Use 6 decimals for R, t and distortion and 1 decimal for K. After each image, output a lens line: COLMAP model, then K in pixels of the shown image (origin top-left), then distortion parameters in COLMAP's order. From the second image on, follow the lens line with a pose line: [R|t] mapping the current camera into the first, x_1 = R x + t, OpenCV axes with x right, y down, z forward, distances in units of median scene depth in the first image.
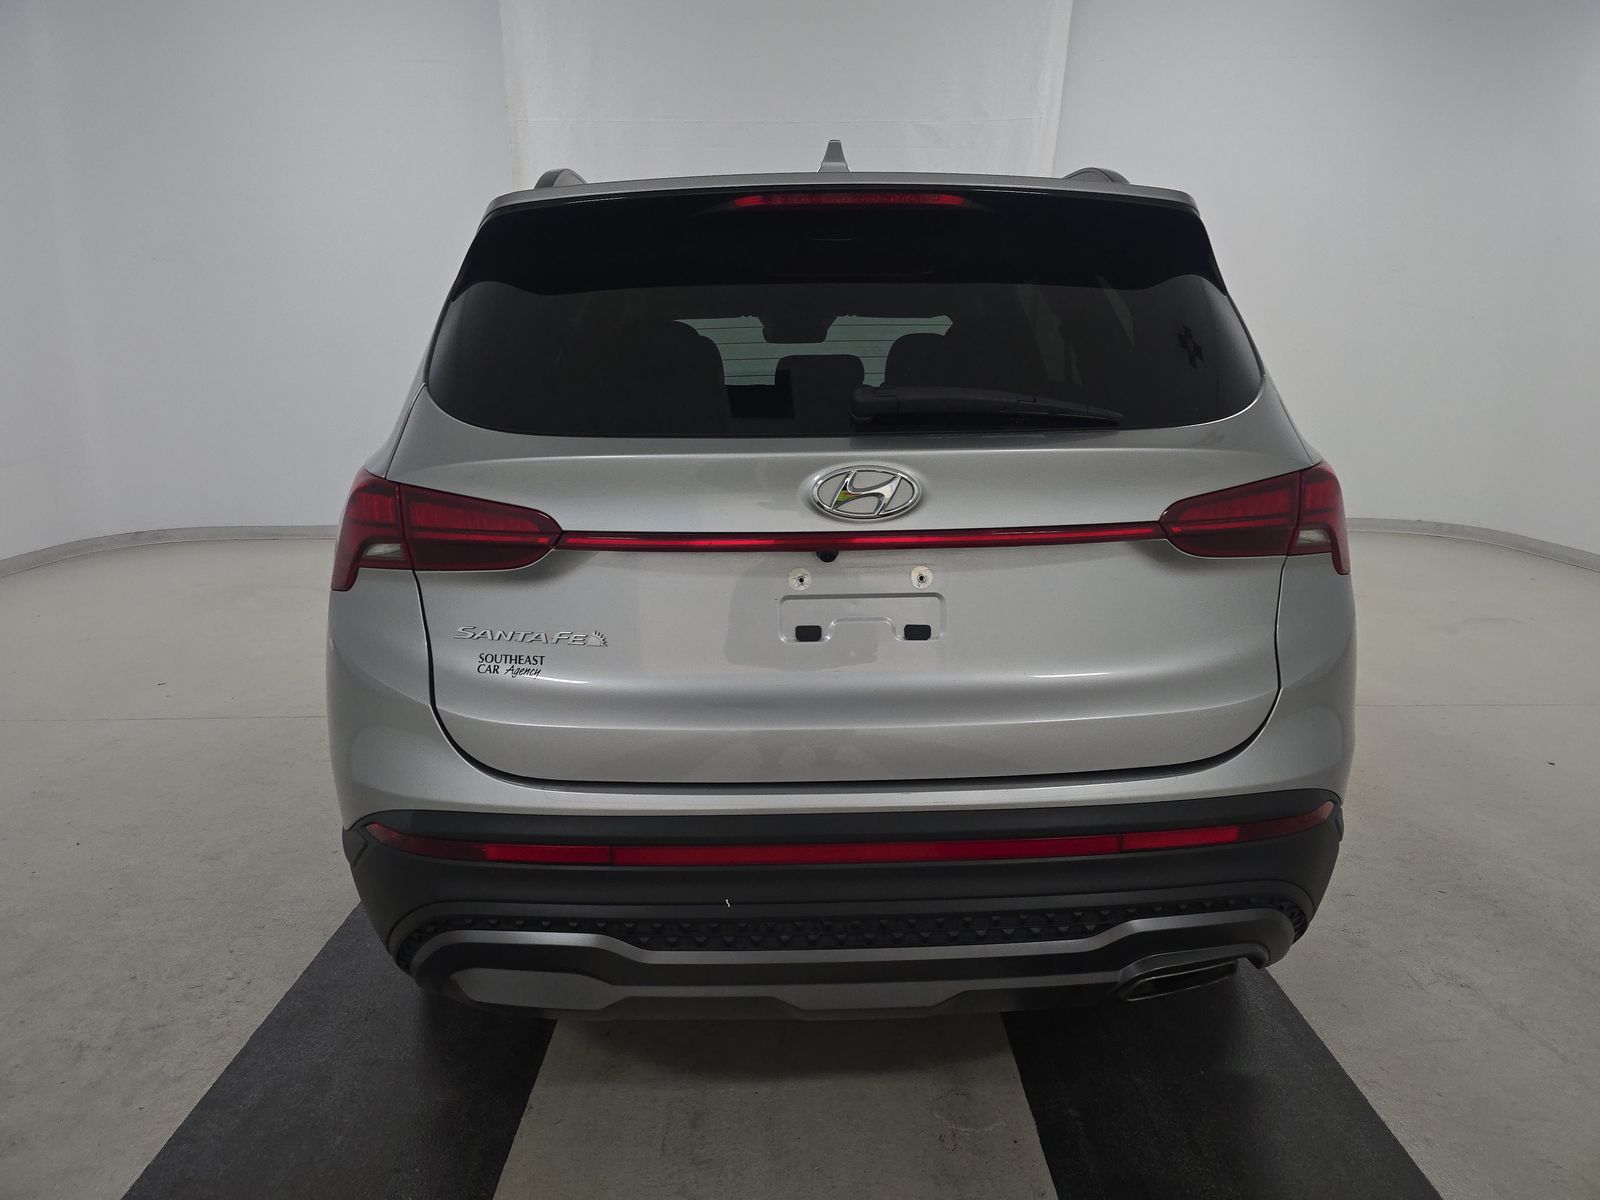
lens RADIAL K [[1081.5, 0, 800.0], [0, 1081.5, 600.0], [0, 0, 1]] dist [0.005589, -0.003824]
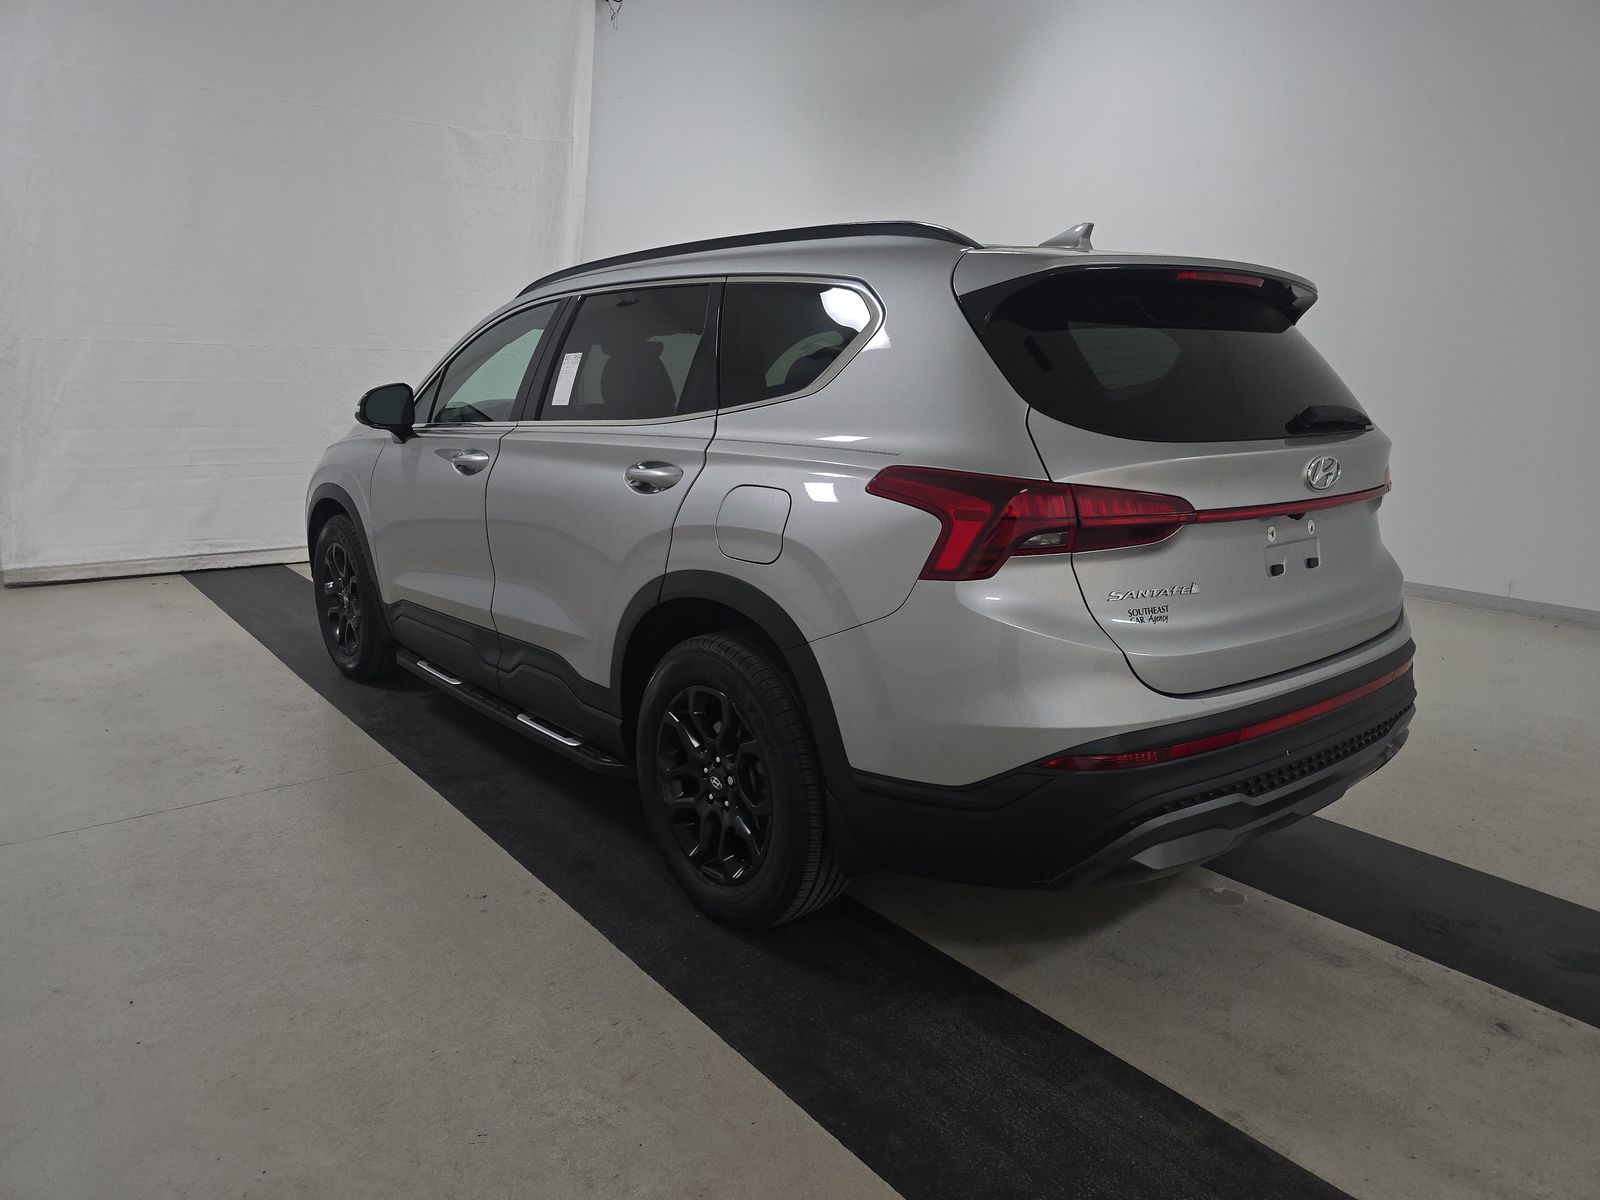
lens RADIAL K [[1073.8, 0, 800.0], [0, 1073.8, 600.0], [0, 0, 1]] dist [0.002005, -0.004492]
pose [[0.792036, -0.109800, 0.600519, -1.400197], [0.111769, 0.993146, 0.034174, -0.051798], [-0.600156, 0.040052, 0.798880, 0.203514]]
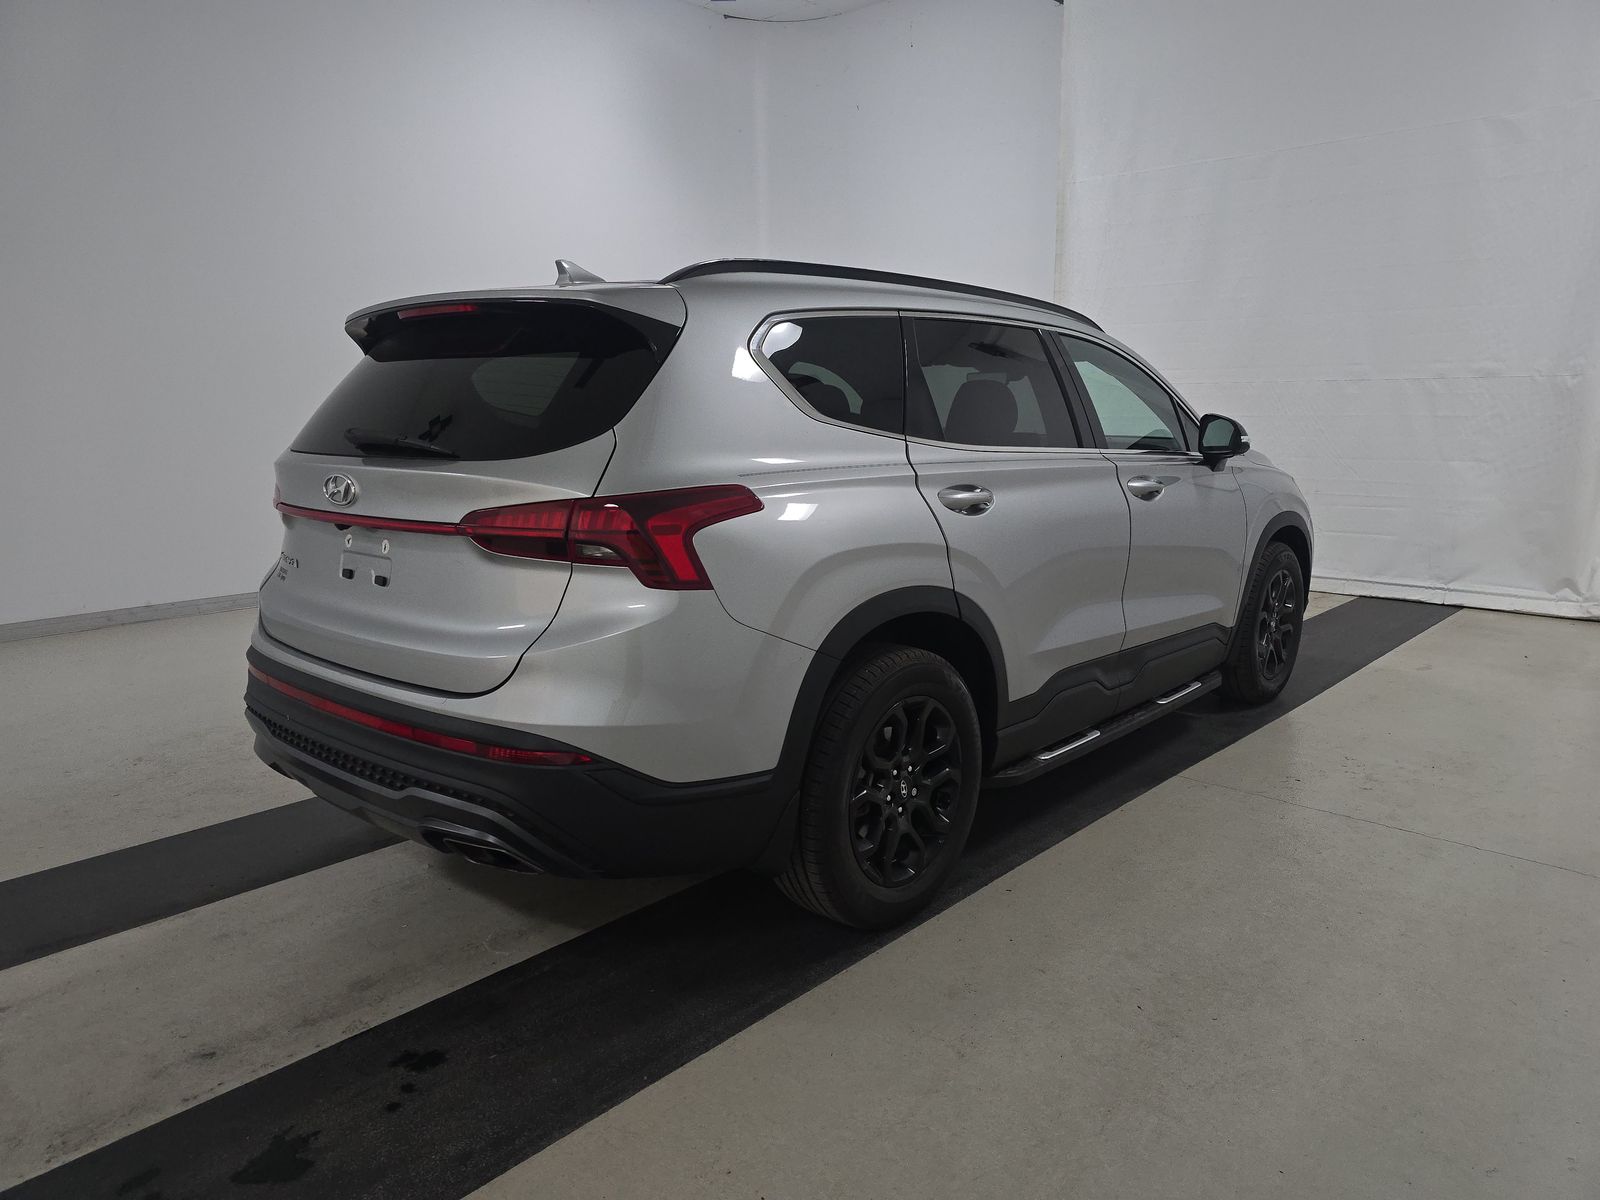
lens RADIAL K [[1011.2, 0, 803.1], [0, 1011.2, 578.3], [0, 0, 1]] dist [-0.038261, 0.001613]
pose [[0.756694, 0.117150, -0.643187, 1.510779], [-0.140198, 0.990004, 0.015380, -0.082875], [0.638560, 0.078535, 0.765554, 0.261947]]
